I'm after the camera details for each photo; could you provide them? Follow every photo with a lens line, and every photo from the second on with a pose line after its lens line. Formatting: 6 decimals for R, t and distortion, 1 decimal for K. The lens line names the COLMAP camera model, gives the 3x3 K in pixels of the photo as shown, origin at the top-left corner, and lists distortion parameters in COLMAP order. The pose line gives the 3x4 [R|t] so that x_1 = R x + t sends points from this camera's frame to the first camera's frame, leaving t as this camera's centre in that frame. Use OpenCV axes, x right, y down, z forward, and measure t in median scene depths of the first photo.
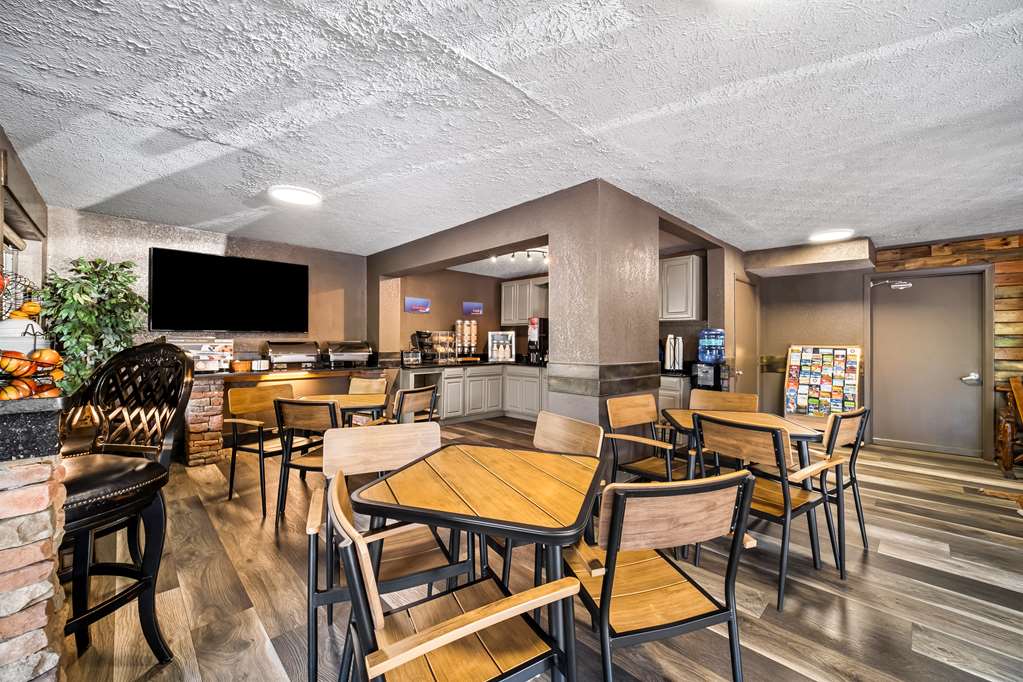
lens RADIAL K [[407.2, 0, 515.8], [0, 407.2, 337.9], [0, 0, 1]] dist [0.000952, -0.000745]
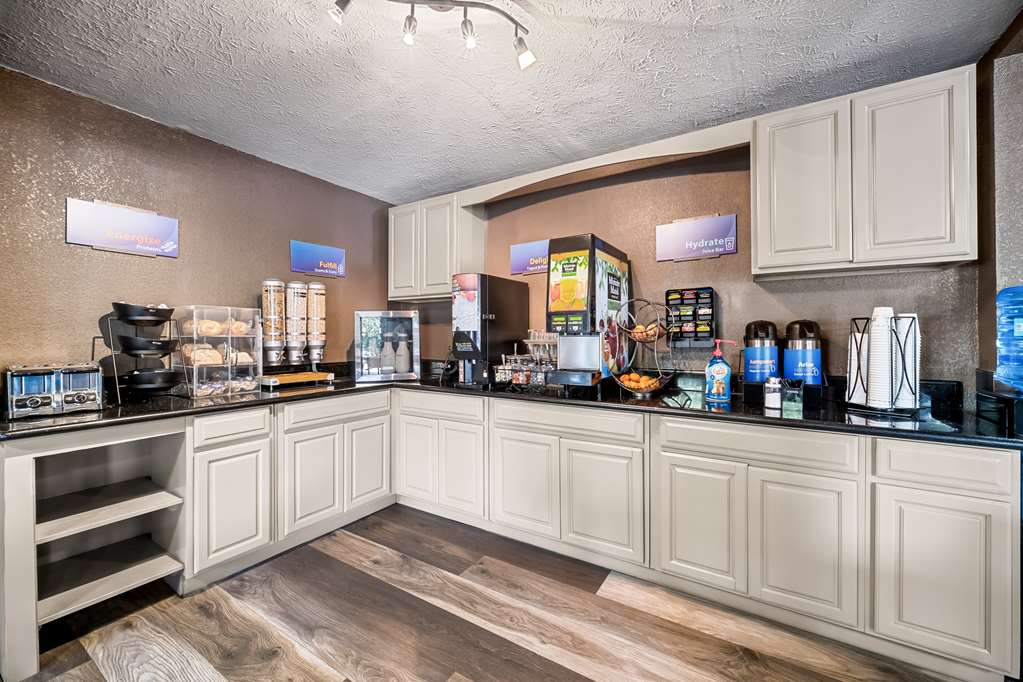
lens RADIAL K [[407.2, 0, 509.0], [0, 407.2, 337.7], [0, 0, 1]] dist [0.000952, -0.000745]
pose [[0.974961, -0.009816, 0.222157, -0.006159], [0.007400, 0.999904, 0.011704, 0.009540], [-0.222251, -0.009767, 0.974941, 0.614185]]
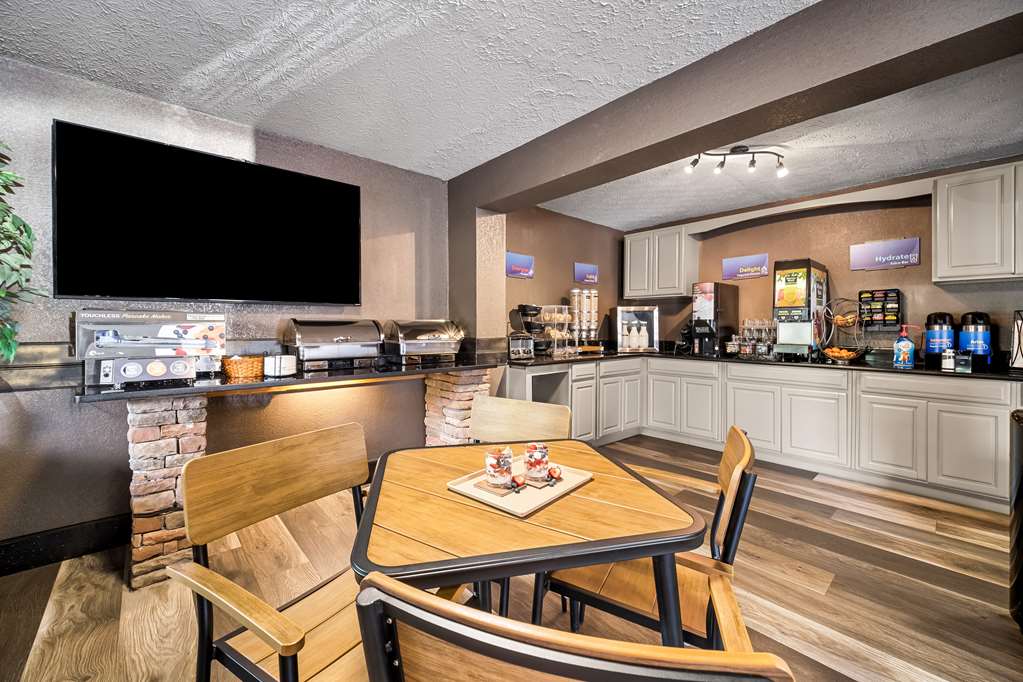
lens RADIAL K [[407.2, 0, 509.6], [0, 407.2, 329.9], [0, 0, 1]] dist [0.000952, -0.000745]
pose [[0.999063, -0.004761, -0.043013, -0.235348], [0.005456, 0.999856, 0.016050, 0.011660], [0.042930, -0.016270, 0.998946, 0.372868]]
